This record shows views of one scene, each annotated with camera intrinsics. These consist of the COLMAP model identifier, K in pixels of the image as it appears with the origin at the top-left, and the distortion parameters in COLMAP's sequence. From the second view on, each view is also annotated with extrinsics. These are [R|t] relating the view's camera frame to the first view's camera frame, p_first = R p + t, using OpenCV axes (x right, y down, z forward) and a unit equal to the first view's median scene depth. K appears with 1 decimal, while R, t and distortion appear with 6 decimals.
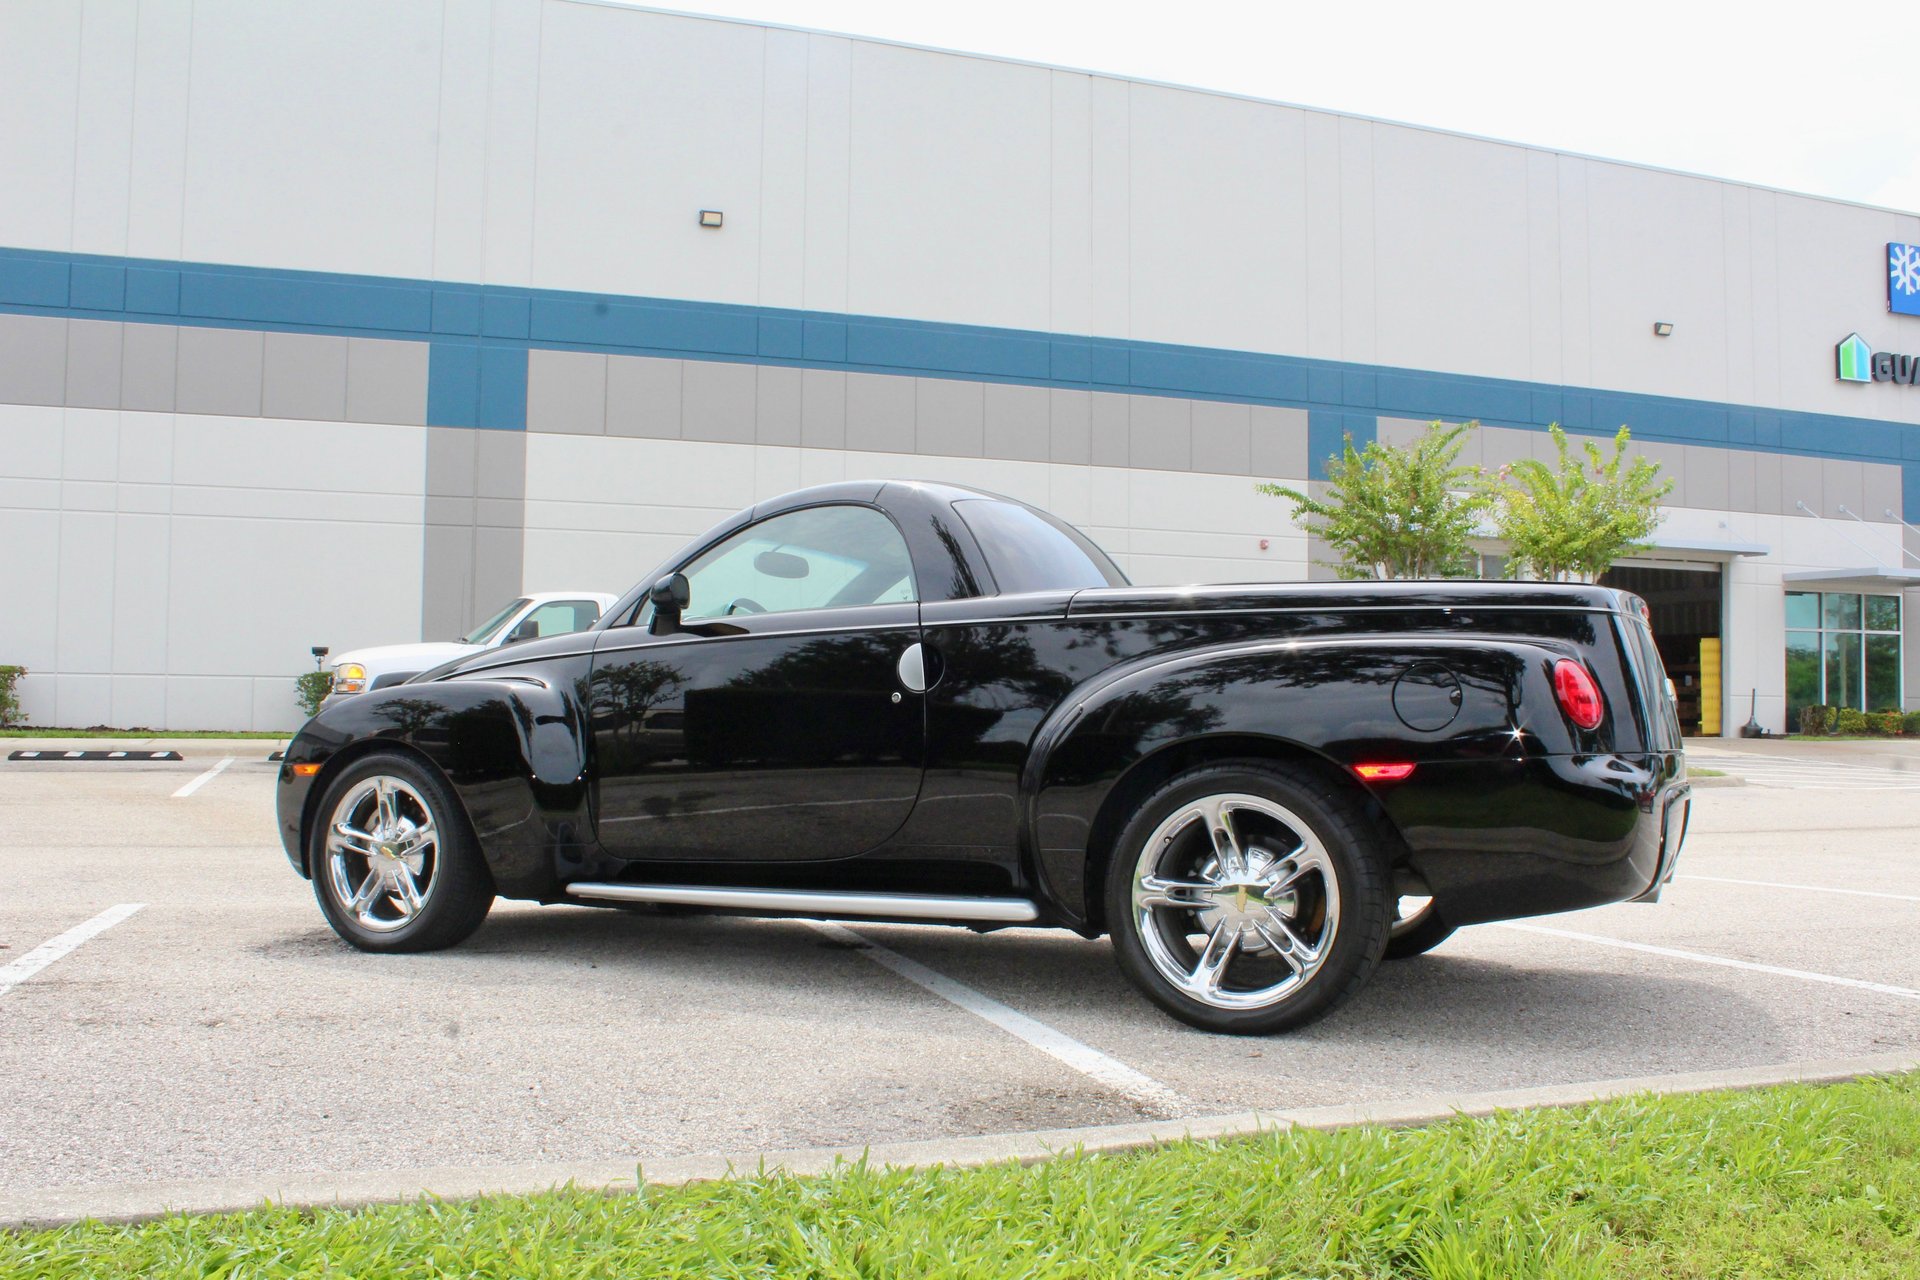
lens RADIAL K [[1683.9, 0, 961.1], [0, 1683.9, 633.1], [0, 0, 1]] dist [-0.156281, 0.141909]
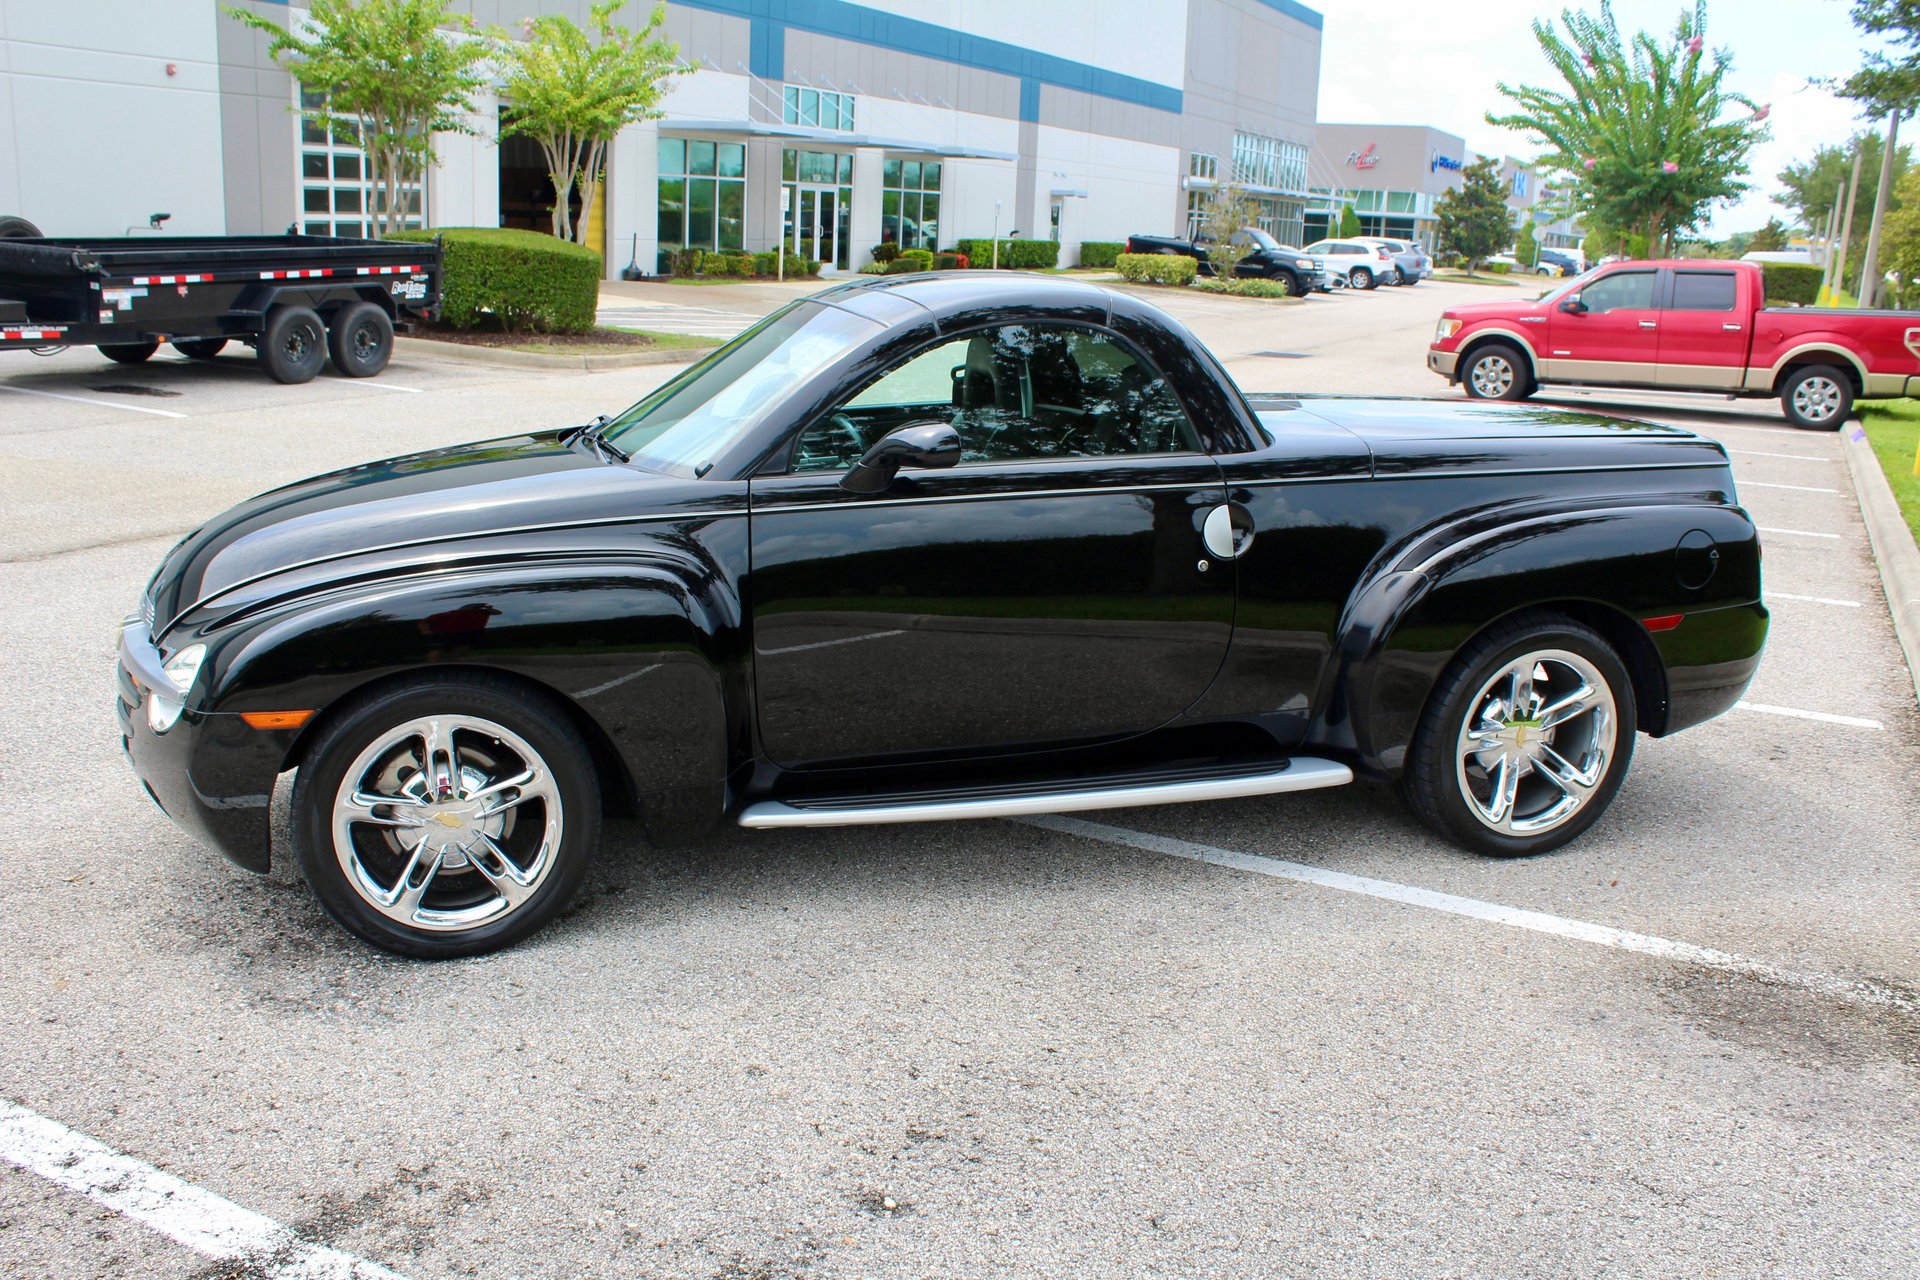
lens RADIAL K [[1683.9, 0, 961.1], [0, 1683.9, 633.1], [0, 0, 1]] dist [-0.156281, 0.141909]
pose [[0.728835, -0.146349, 0.668866, -0.155091], [-0.059423, 0.959683, 0.274730, -0.034934], [-0.682106, -0.239979, 0.690754, 0.095406]]
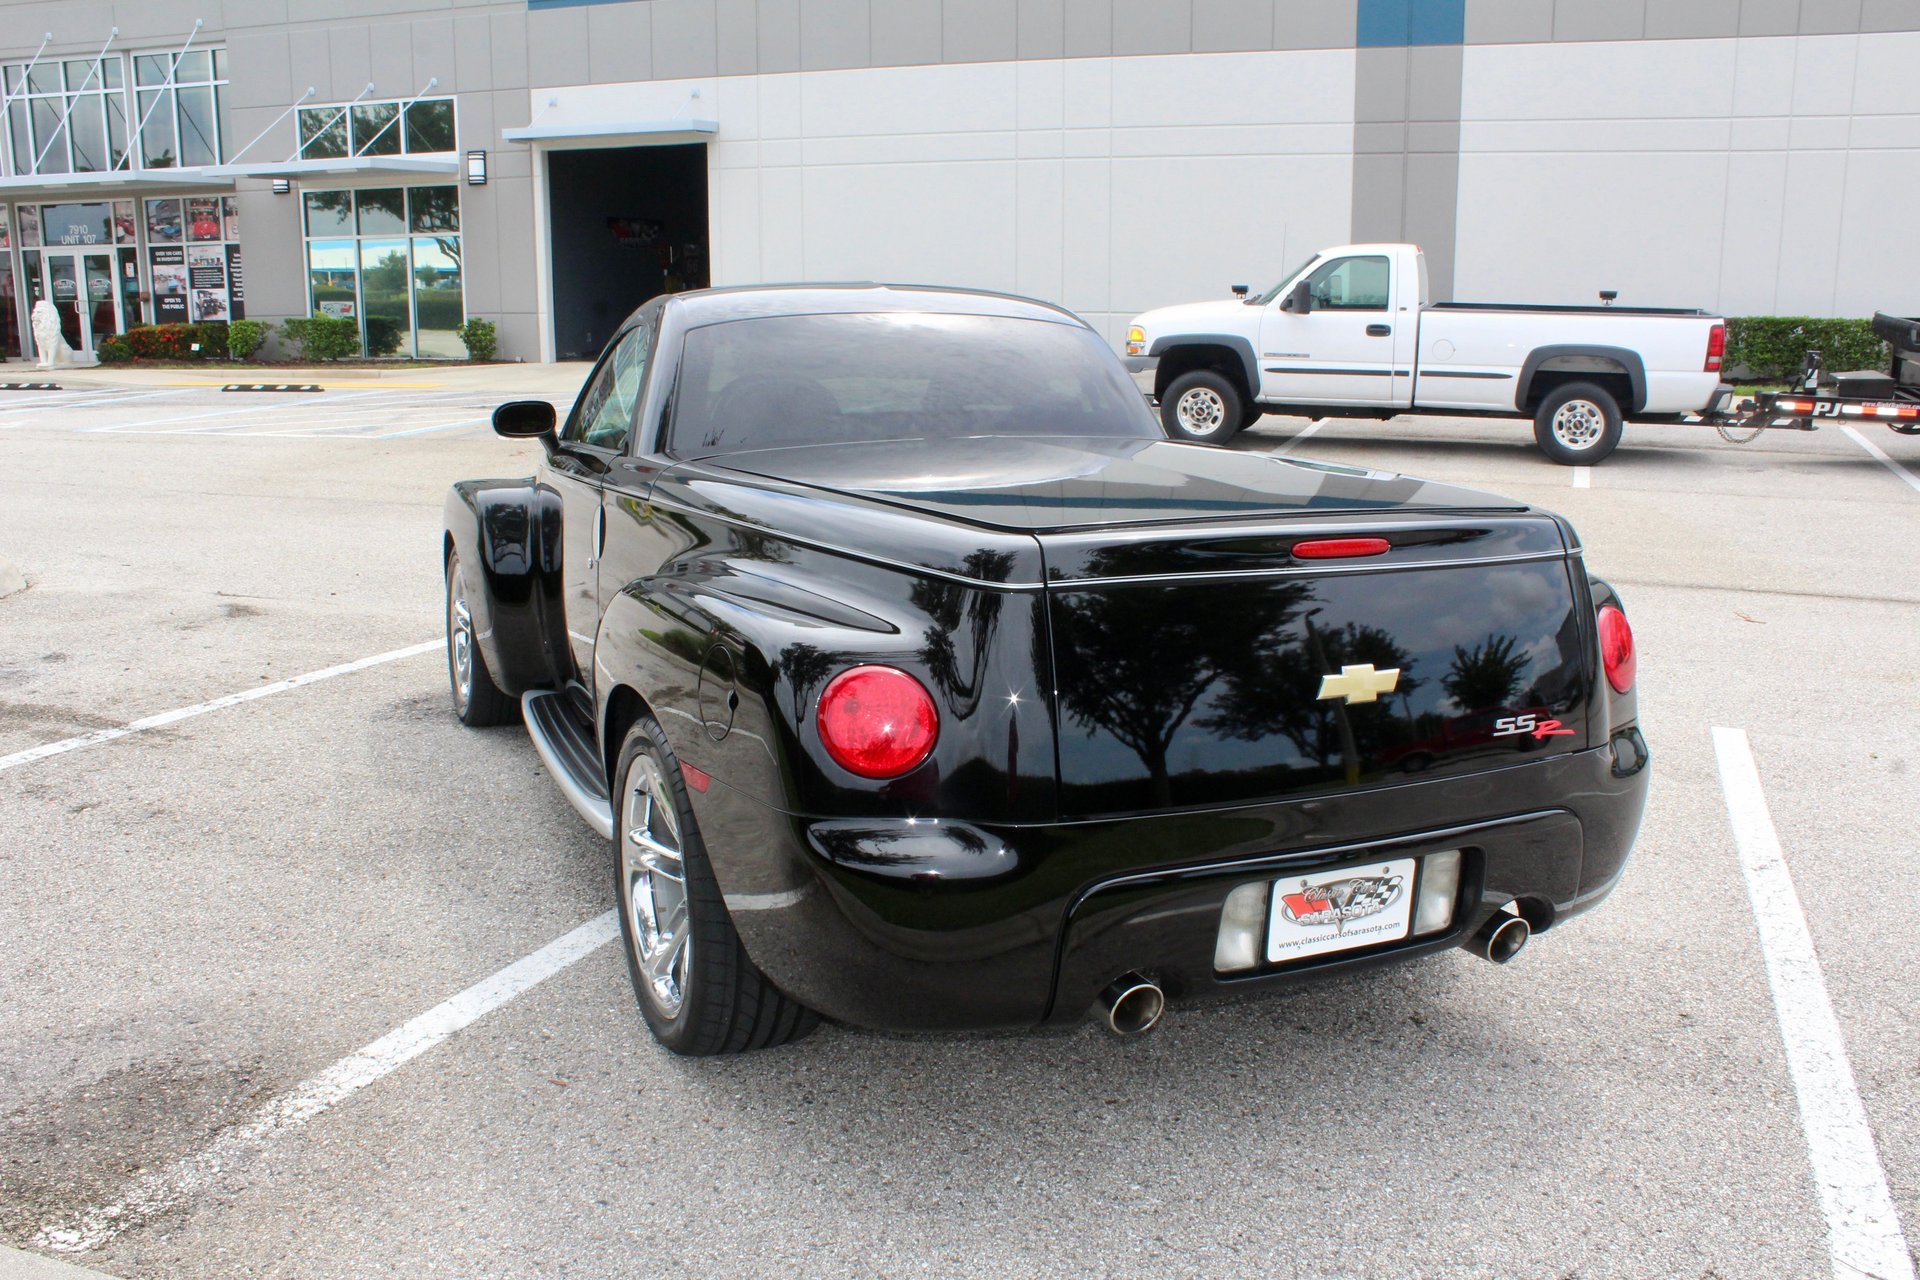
lens RADIAL K [[1690.0, 0, 960.9], [0, 1690.0, 631.2], [0, 0, 1]] dist [-0.163923, 0.159580]
pose [[0.768530, 0.119368, -0.628580, 0.142710], [0.036360, 0.972706, 0.229173, -0.026119], [0.638780, -0.198981, 0.743214, 0.094551]]
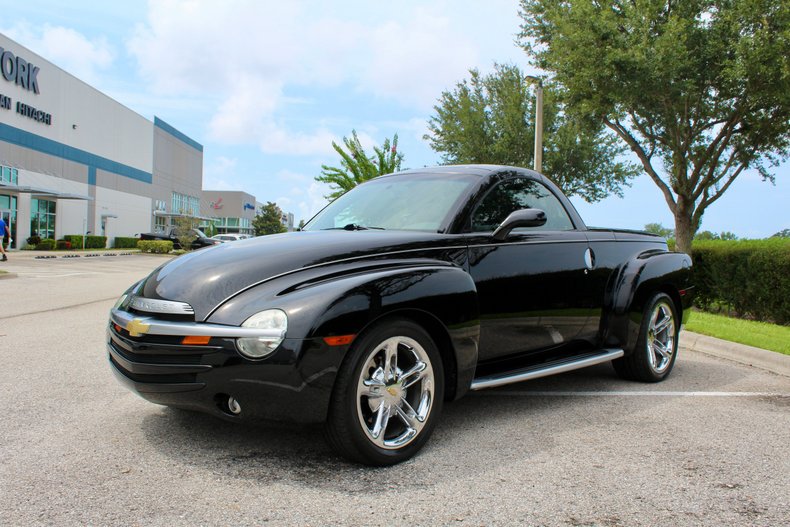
lens RADIAL K [[707.2, 0, 394.7], [0, 707.2, 258.8], [0, 0, 1]] dist [-0.153560, 0.143467]
pose [[0.310234, -0.017899, 0.950492, -0.217457], [-0.062583, 0.997269, 0.039206, -0.000080], [-0.948598, -0.071647, 0.308267, 0.199304]]
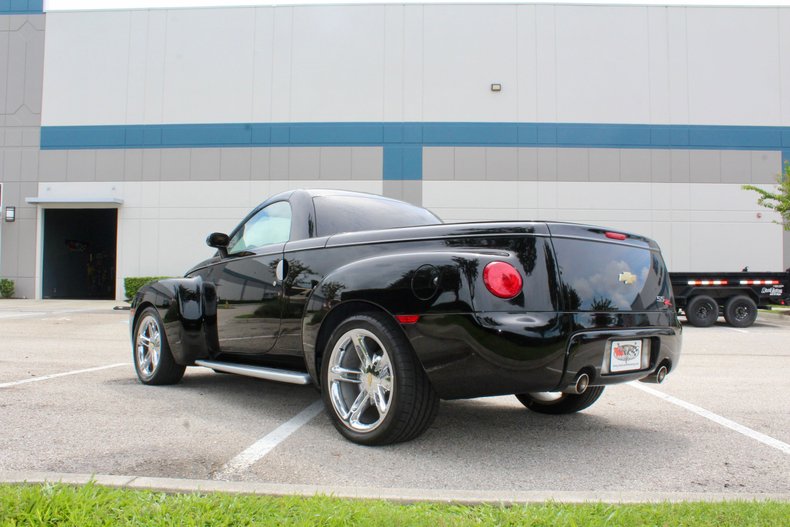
lens RADIAL K [[695.4, 0, 395.4], [0, 695.4, 259.9], [0, 0, 1]] dist [-0.163923, 0.159580]
pose [[0.923963, -0.017435, -0.382085, 0.098793], [0.016059, 0.999848, -0.006789, 0.003141], [0.382145, 0.000137, 0.924102, 0.040574]]
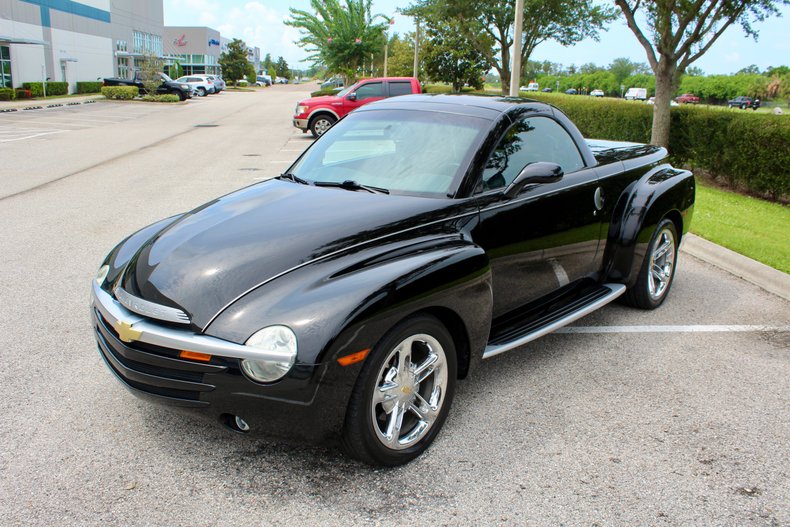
lens RADIAL K [[695.4, 0, 395.4], [0, 695.4, 259.9], [0, 0, 1]] dist [-0.163923, 0.159580]
pose [[0.265970, -0.248150, 0.931494, -0.201067], [-0.061278, 0.959993, 0.273238, -0.027704], [-0.962032, -0.129753, 0.240123, 0.214894]]
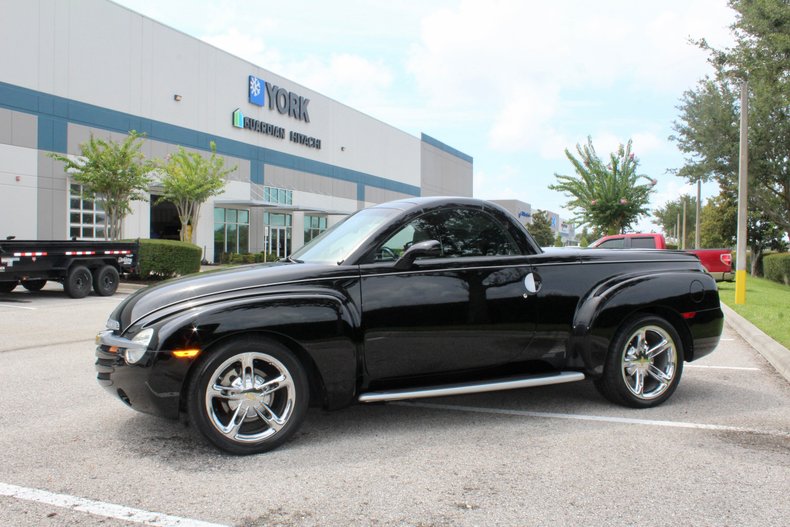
lens RADIAL K [[707.2, 0, 394.7], [0, 707.2, 258.8], [0, 0, 1]] dist [-0.153560, 0.143467]
pose [[0.659164, -0.016594, 0.751816, -0.191004], [-0.031166, 0.998295, 0.049359, -0.012119], [-0.751353, -0.055967, 0.657522, 0.101044]]
